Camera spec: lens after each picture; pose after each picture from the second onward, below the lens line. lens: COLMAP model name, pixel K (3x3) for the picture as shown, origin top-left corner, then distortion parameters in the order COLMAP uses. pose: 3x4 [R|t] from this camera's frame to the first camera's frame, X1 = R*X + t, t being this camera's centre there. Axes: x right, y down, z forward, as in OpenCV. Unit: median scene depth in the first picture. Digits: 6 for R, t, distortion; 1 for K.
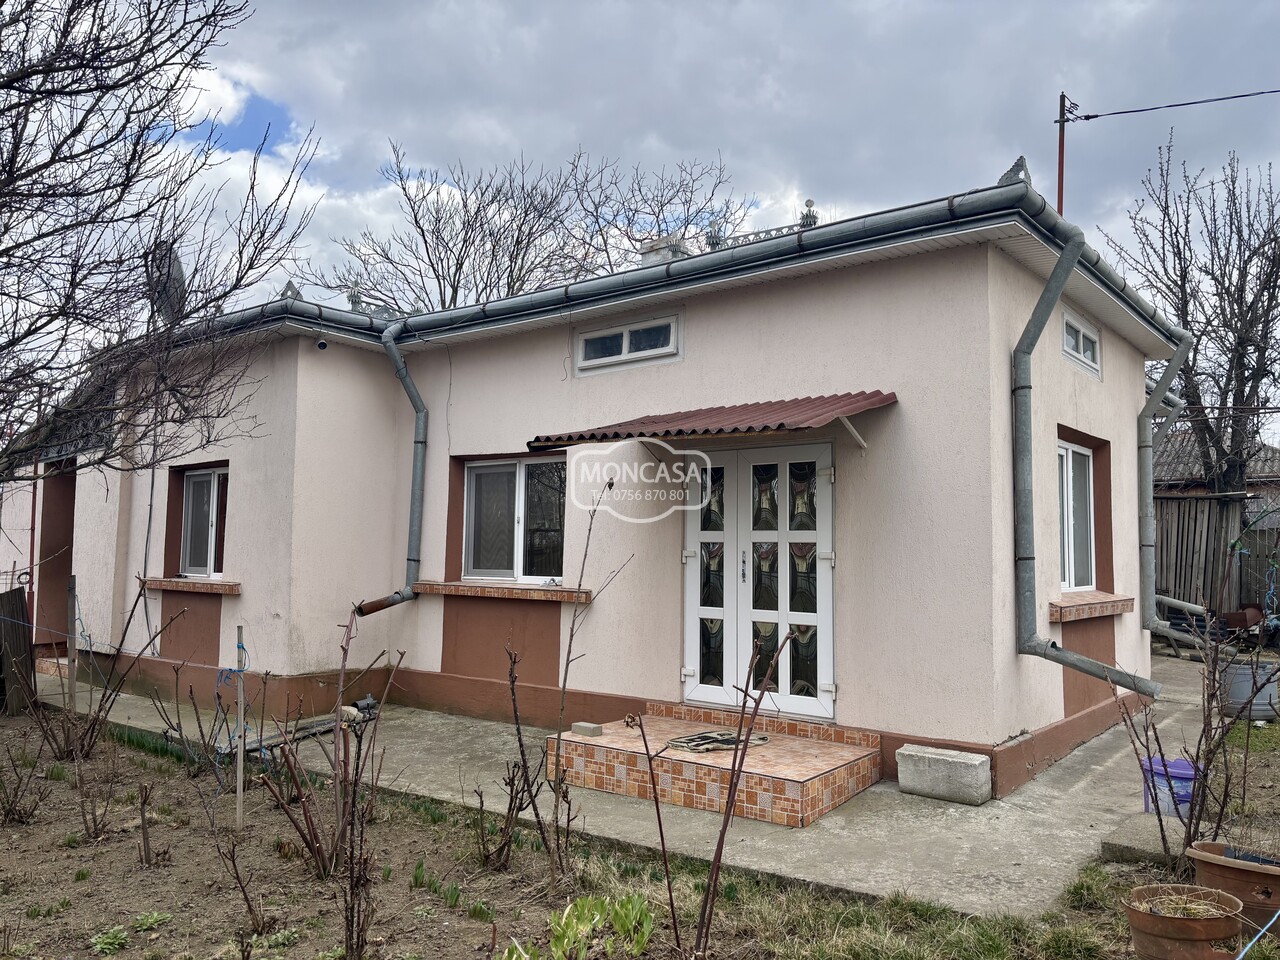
lens RADIAL K [[965.9, 0, 635.3], [0, 965.9, 481.7], [0, 0, 1]] dist [0.050373, -0.050079]
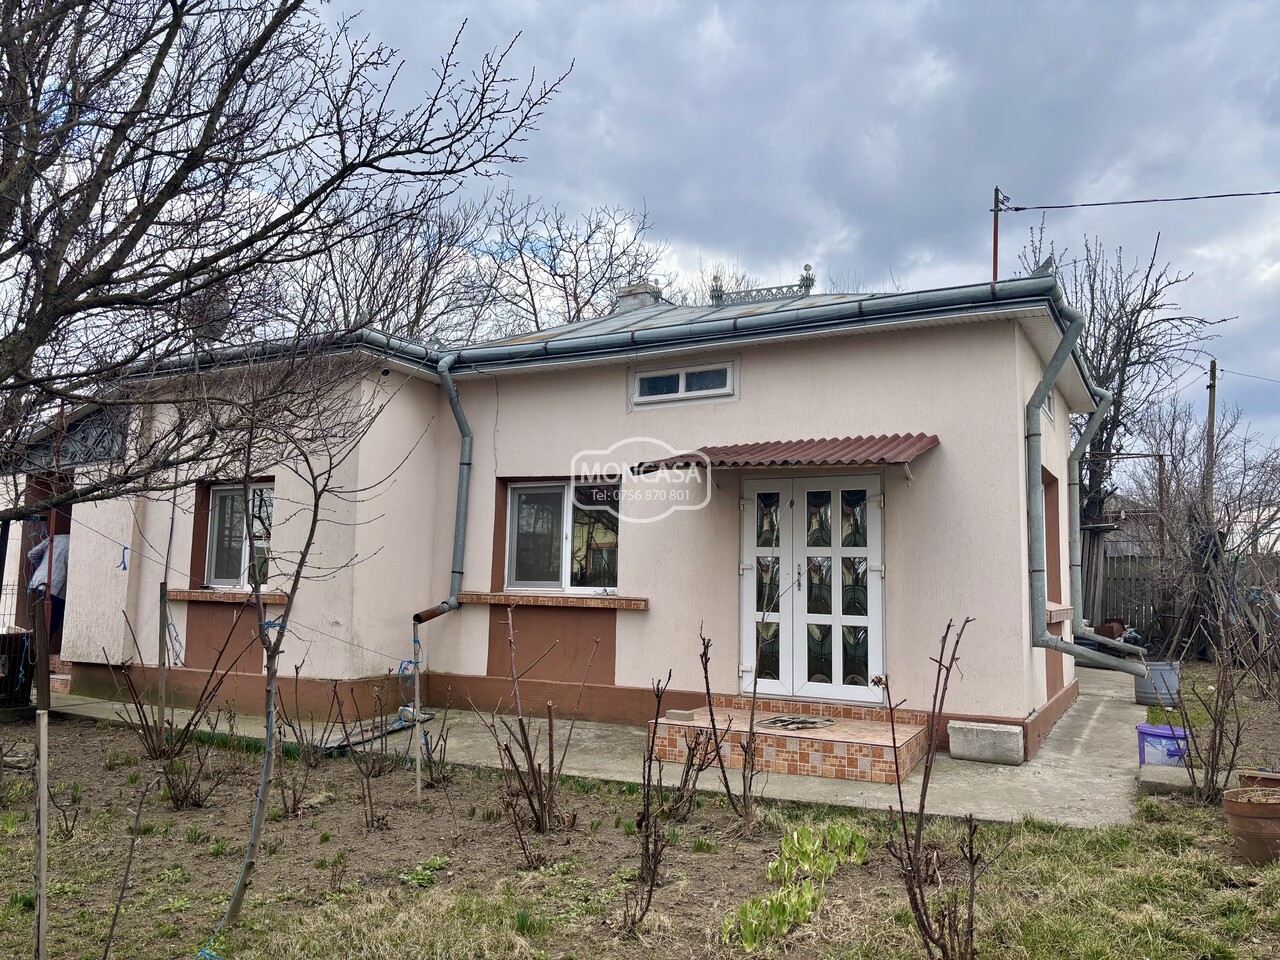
lens RADIAL K [[965.9, 0, 635.3], [0, 965.9, 481.7], [0, 0, 1]] dist [0.050373, -0.050079]
pose [[0.984960, 0.024586, 0.171022, -0.258343], [-0.019772, 0.999360, -0.029796, 0.009103], [-0.171645, 0.025966, 0.984817, -0.119084]]
